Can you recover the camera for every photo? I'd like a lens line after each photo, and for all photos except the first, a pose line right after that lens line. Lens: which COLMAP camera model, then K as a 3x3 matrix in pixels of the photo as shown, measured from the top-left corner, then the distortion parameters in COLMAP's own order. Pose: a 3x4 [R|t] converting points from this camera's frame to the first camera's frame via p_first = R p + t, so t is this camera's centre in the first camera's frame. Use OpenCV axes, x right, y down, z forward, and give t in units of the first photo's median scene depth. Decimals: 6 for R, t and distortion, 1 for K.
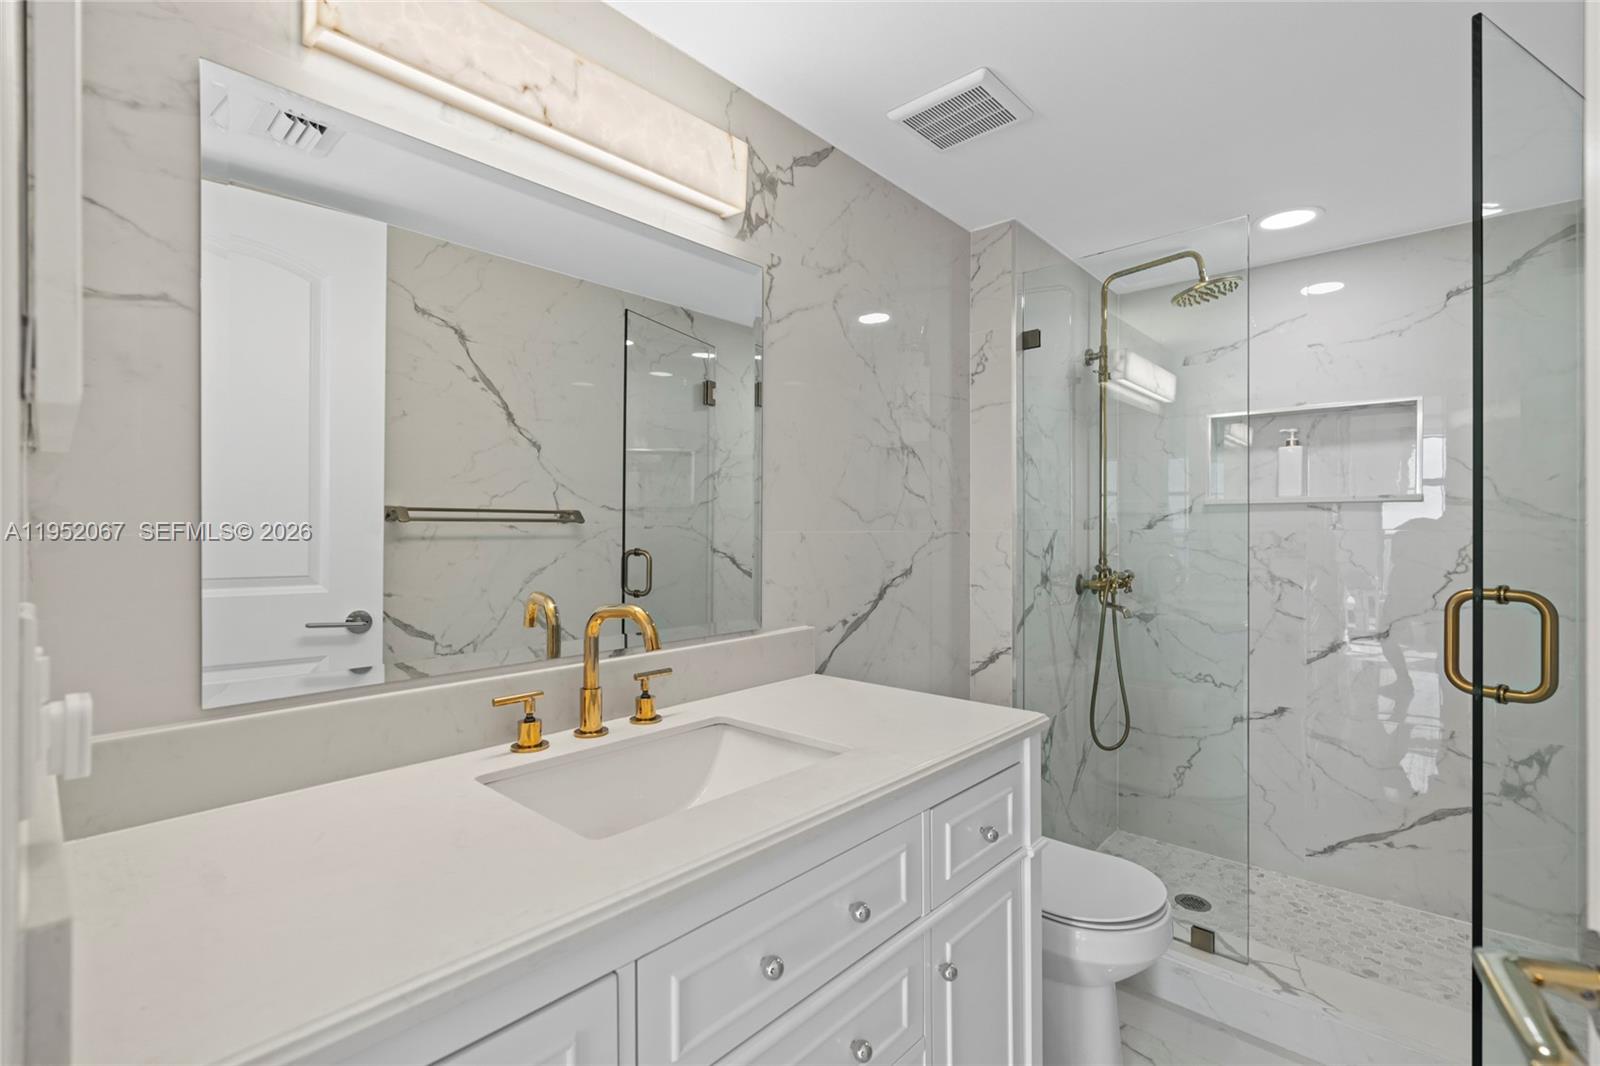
lens RADIAL K [[734.6, 0, 800.0], [0, 734.6, 533.0], [0, 0, 1]] dist [0.002235, 0.000097]
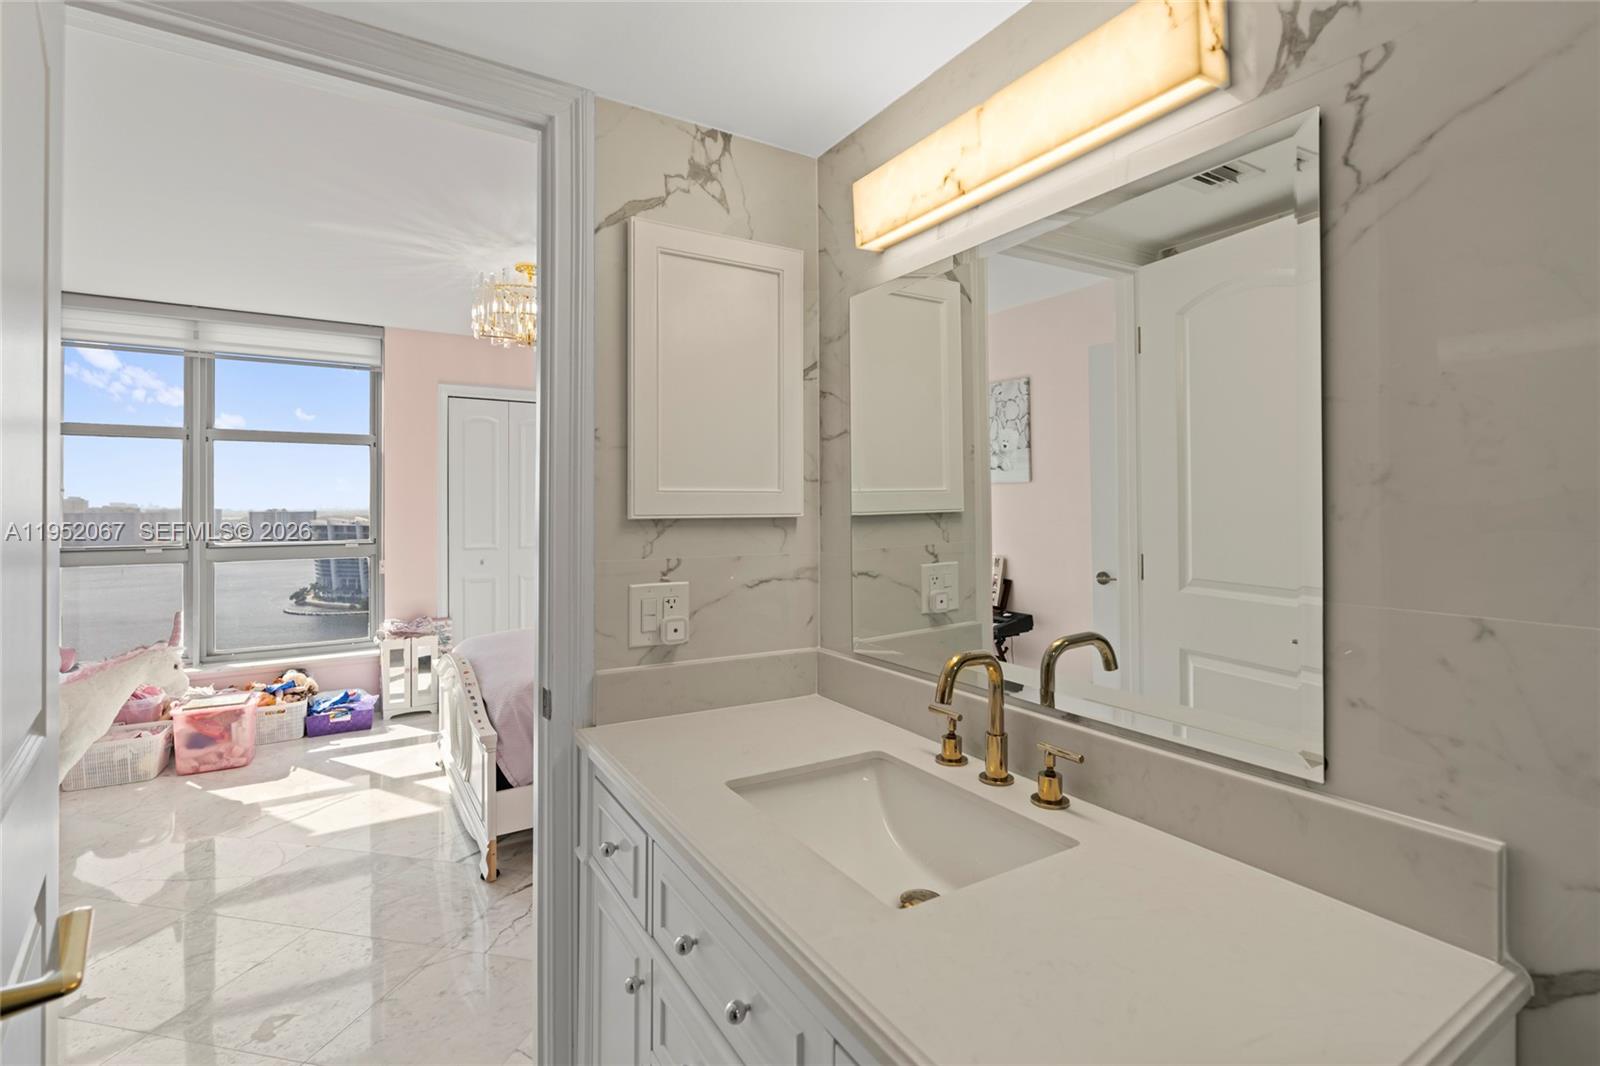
lens RADIAL K [[734.6, 0, 800.0], [0, 734.6, 533.0], [0, 0, 1]] dist [0.002235, 0.000097]
pose [[-0.265172, 0.026279, -0.963843, 0.674128], [-0.006381, 0.999559, 0.029009, -0.078691], [0.964180, 0.013843, -0.264887, 0.930053]]
